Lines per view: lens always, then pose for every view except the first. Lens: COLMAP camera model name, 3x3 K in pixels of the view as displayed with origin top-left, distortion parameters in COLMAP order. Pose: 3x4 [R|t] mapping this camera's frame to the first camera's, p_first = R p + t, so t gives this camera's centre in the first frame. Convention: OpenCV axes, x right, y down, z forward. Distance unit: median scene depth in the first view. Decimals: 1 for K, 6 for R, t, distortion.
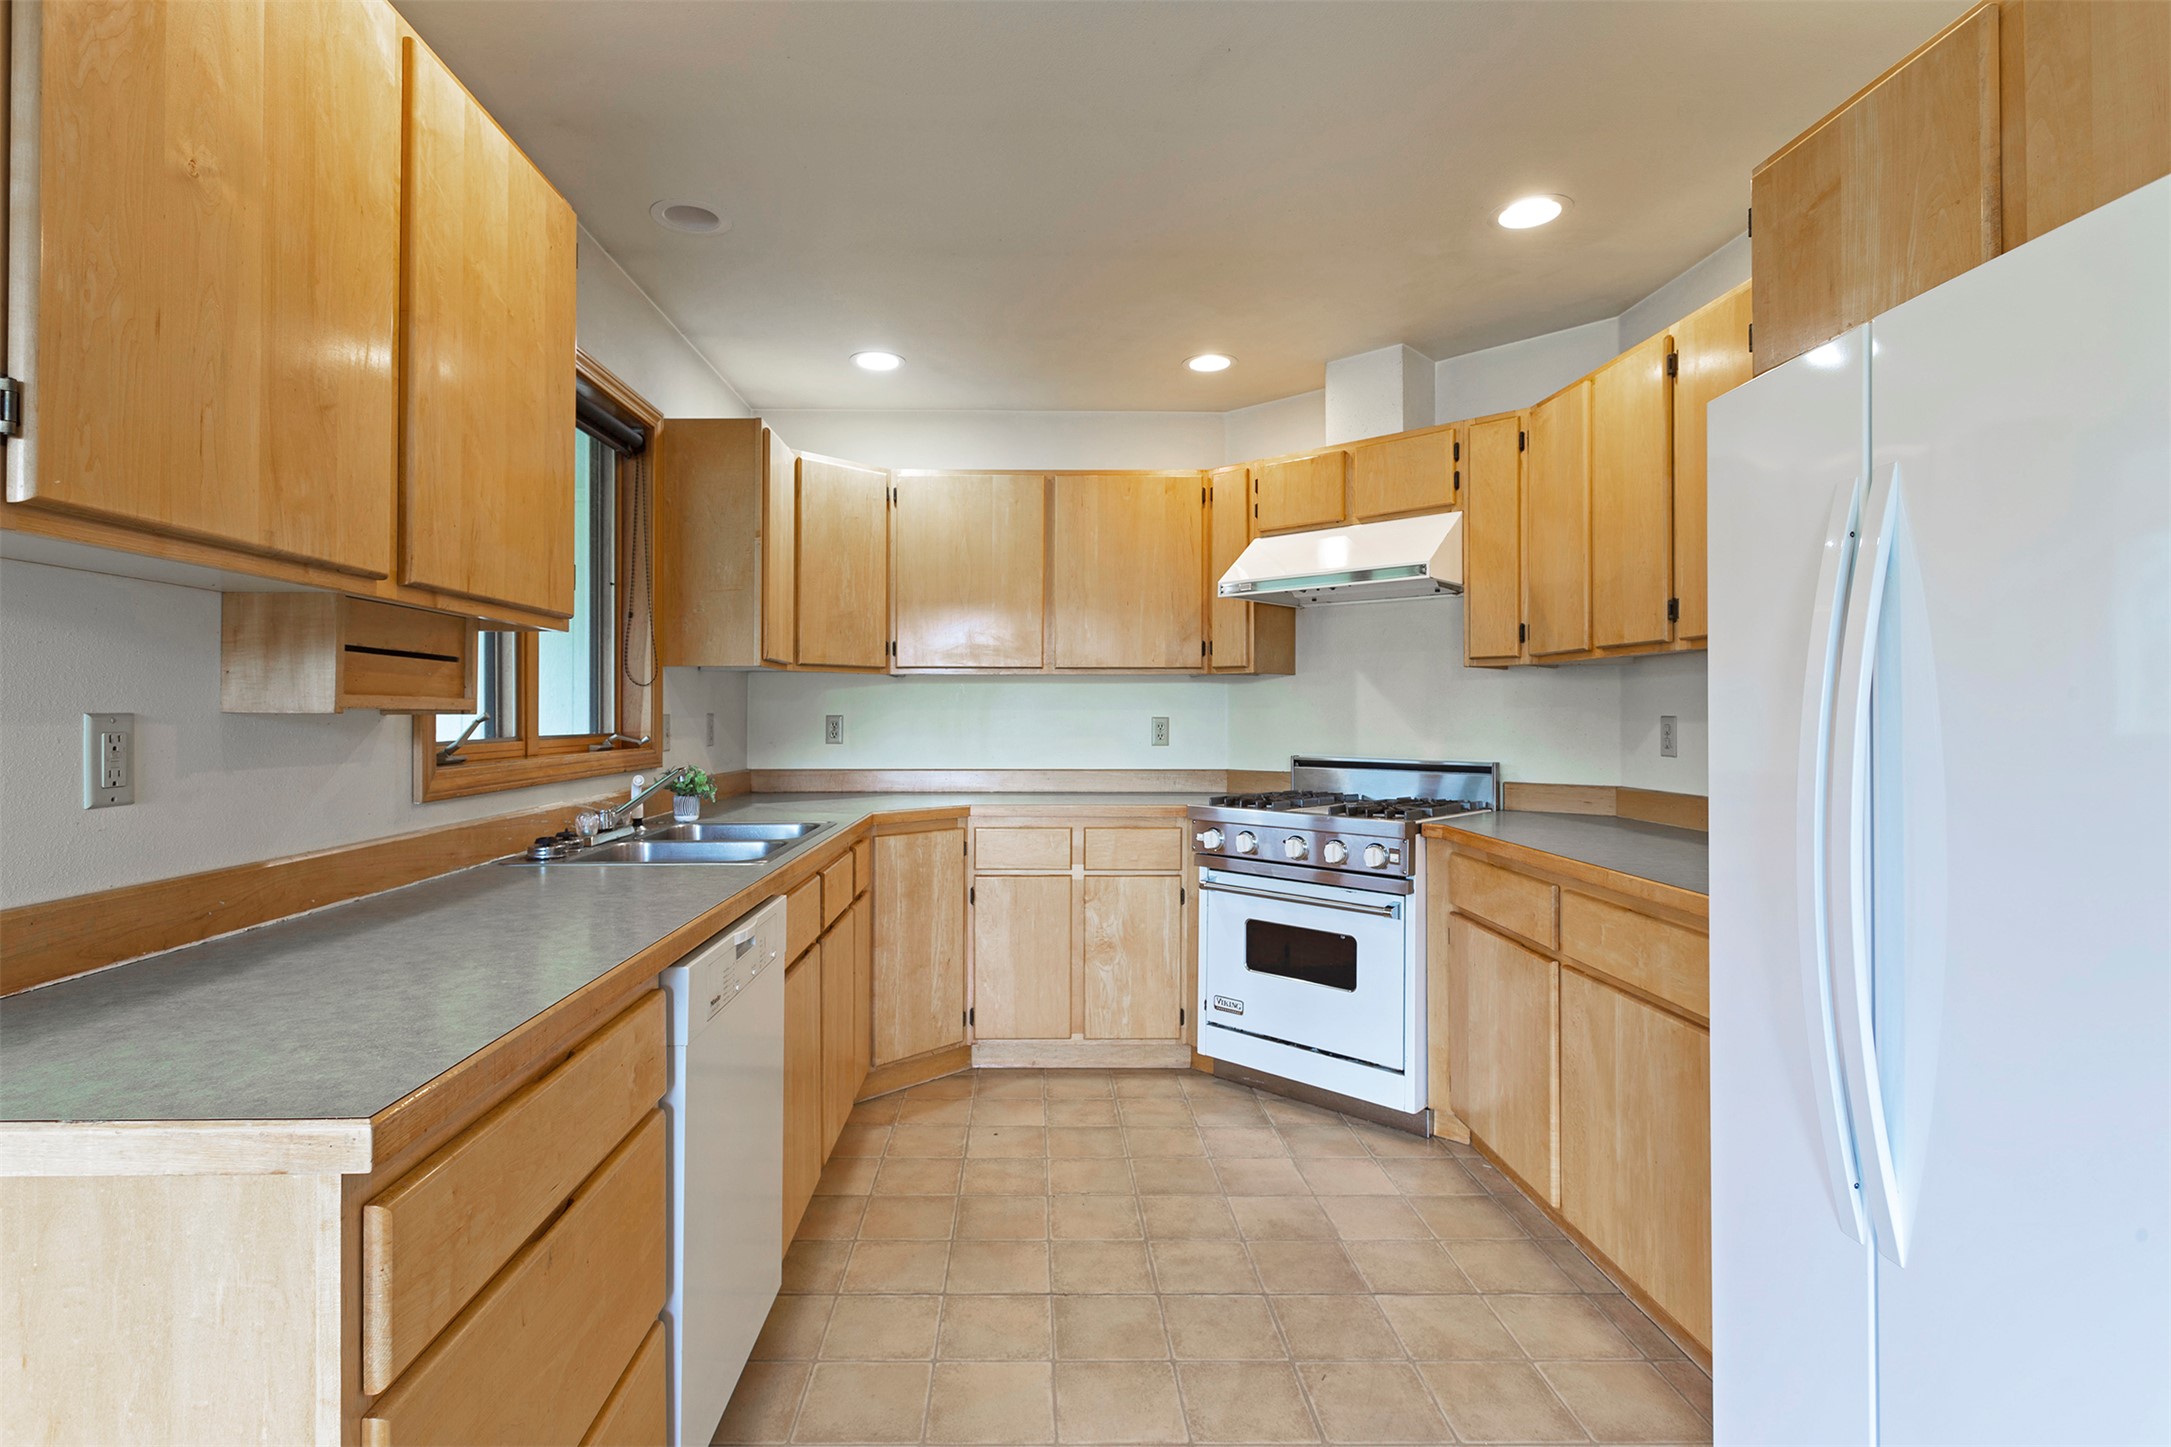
lens RADIAL K [[1055.5, 0, 1077.9], [0, 1055.5, 700.4], [0, 0, 1]] dist [-0.000489, 0.000528]
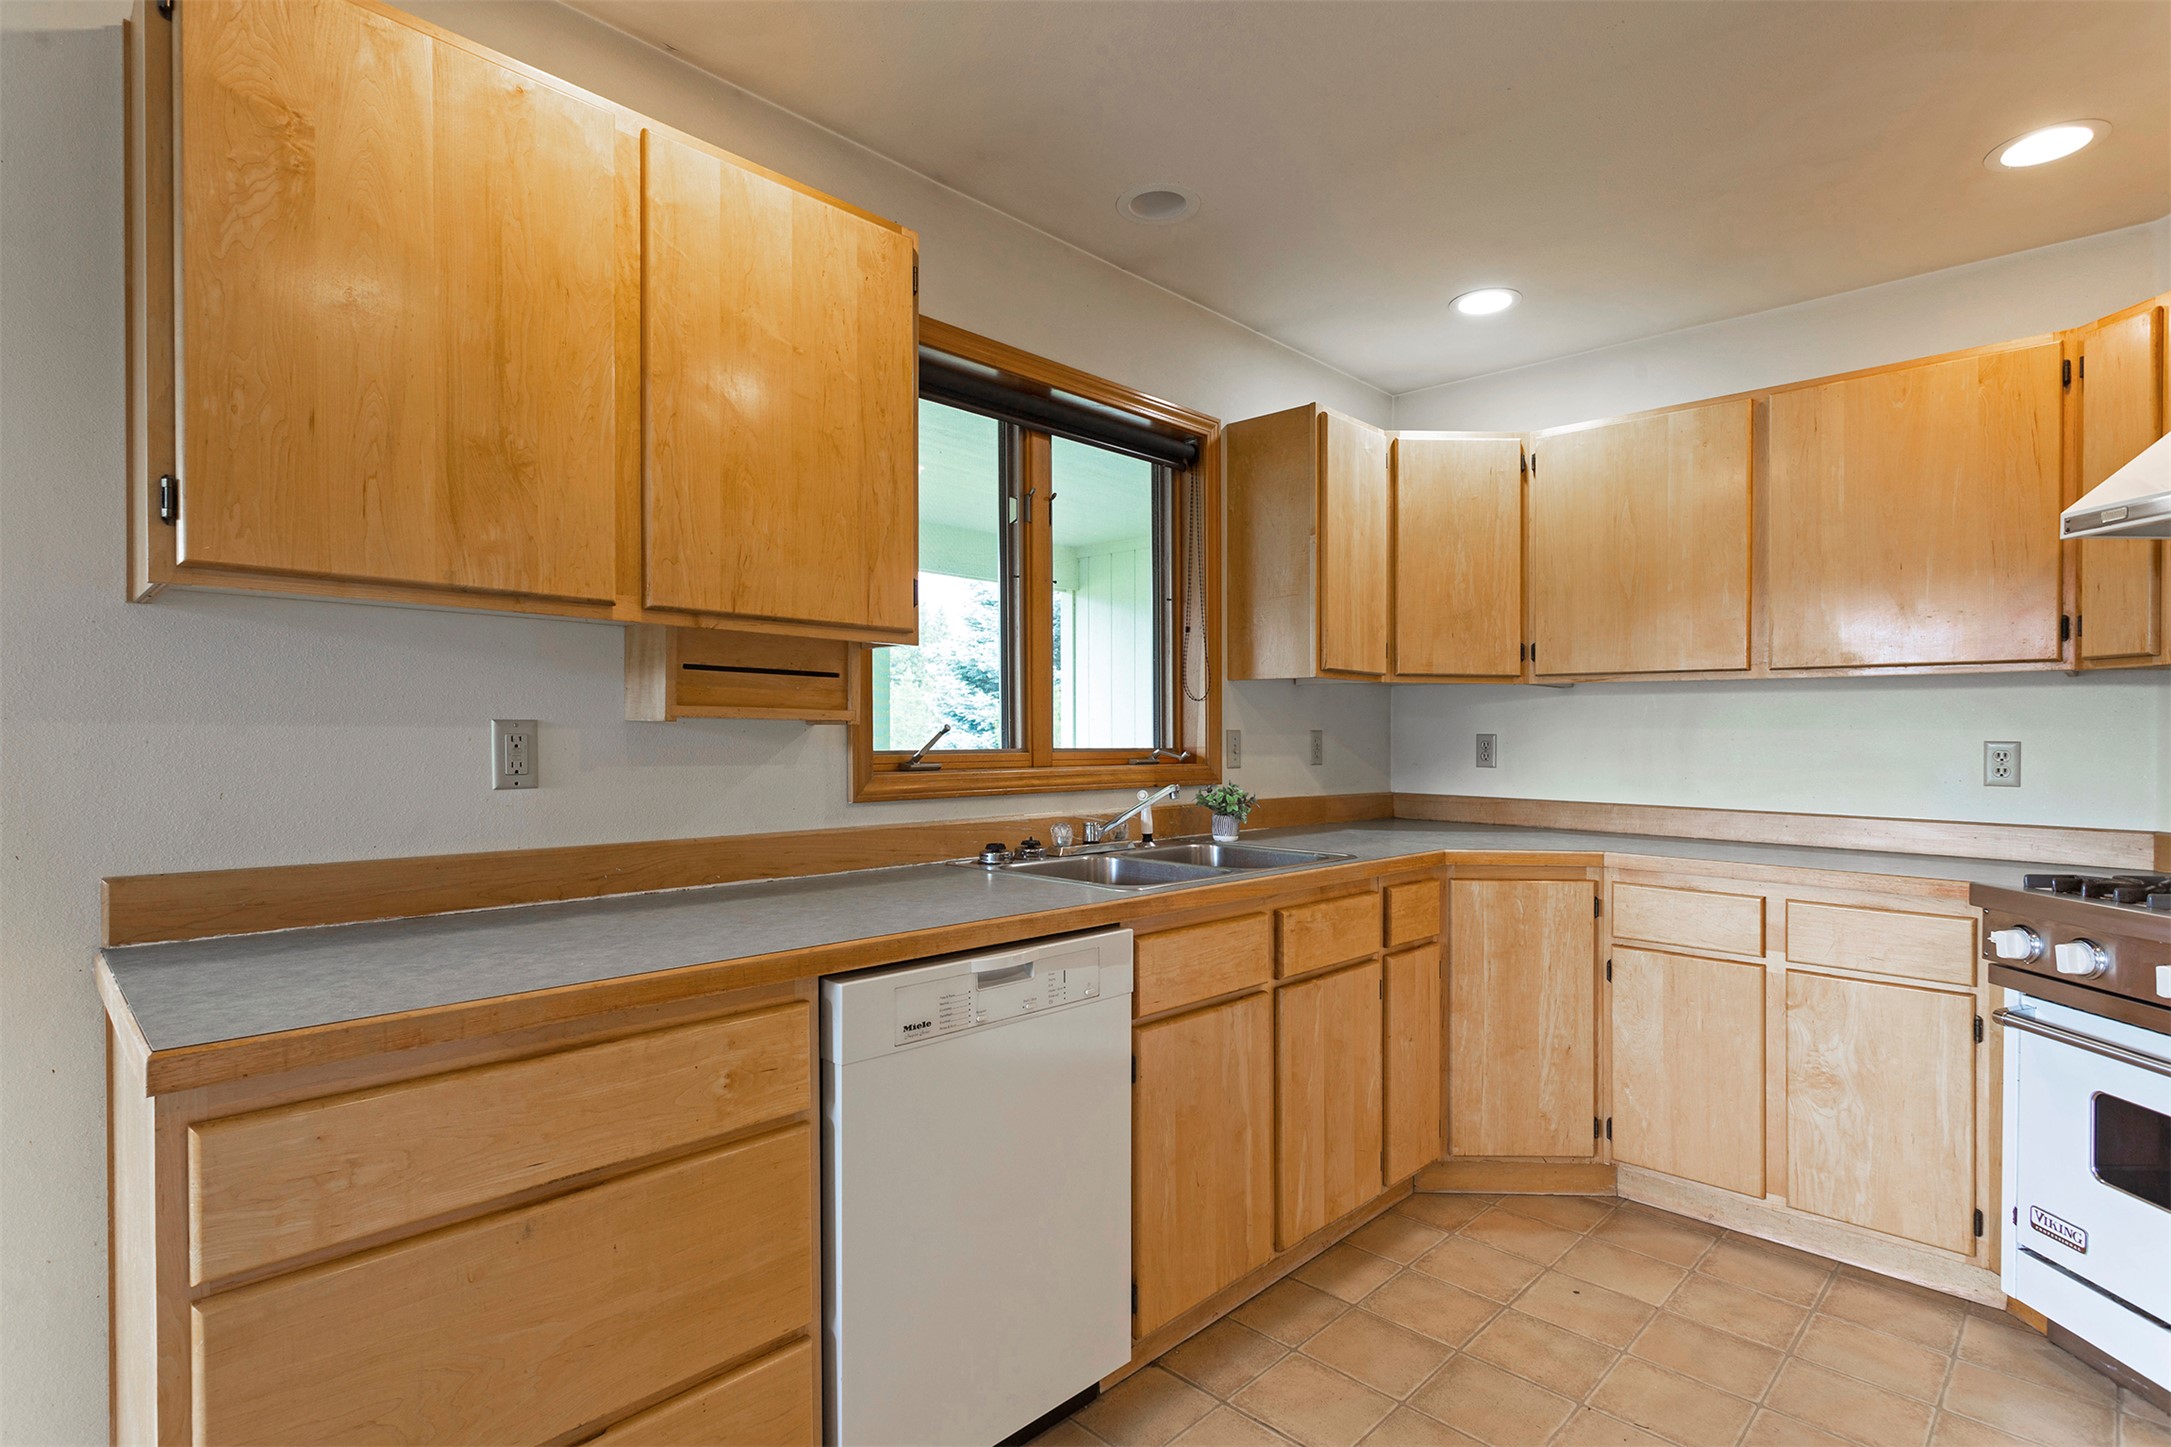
lens RADIAL K [[1064.3, 0, 1005.6], [0, 1064.3, 731.2], [0, 0, 1]] dist [0.002656, 0.000938]
pose [[0.693352, 0.006025, -0.720574, 0.170998], [0.000960, 0.999956, 0.009285, 0.004954], [0.720599, -0.007130, 0.693316, 0.172543]]
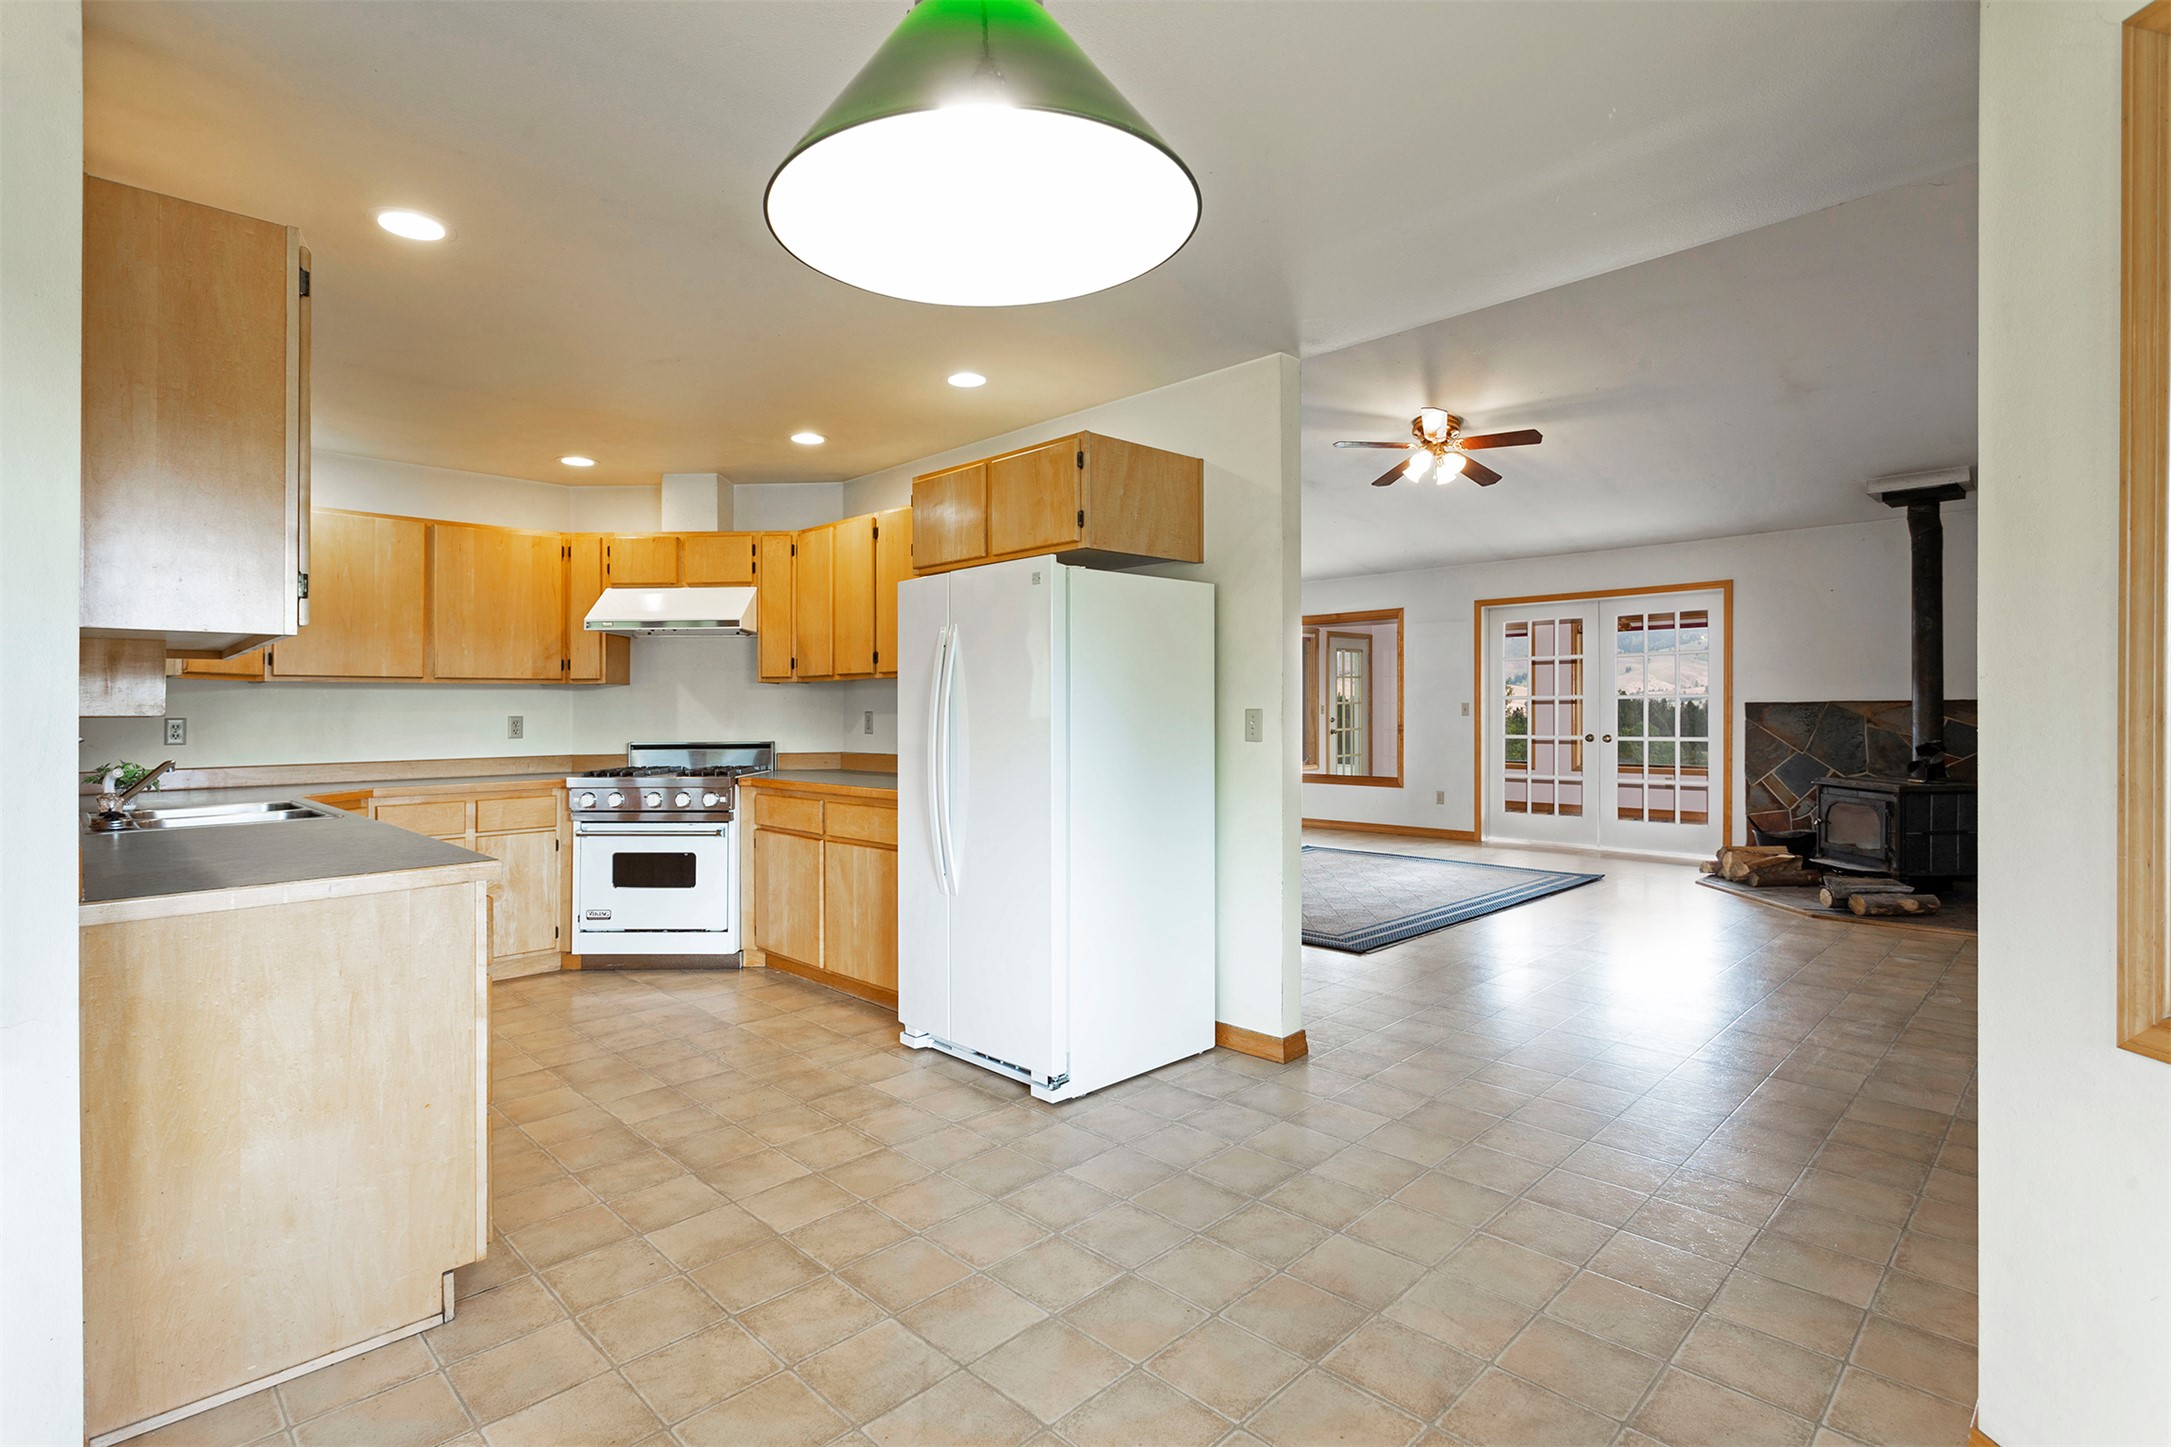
lens RADIAL K [[1048.4, 0, 1056.9], [0, 1048.4, 660.8], [0, 0, 1]] dist [0.001349, 0.000231]
pose [[0.750046, 0.023444, 0.660970, -0.358923], [0.001025, 0.999329, -0.036608, -0.005592], [-0.661385, 0.028135, 0.749519, -0.521858]]
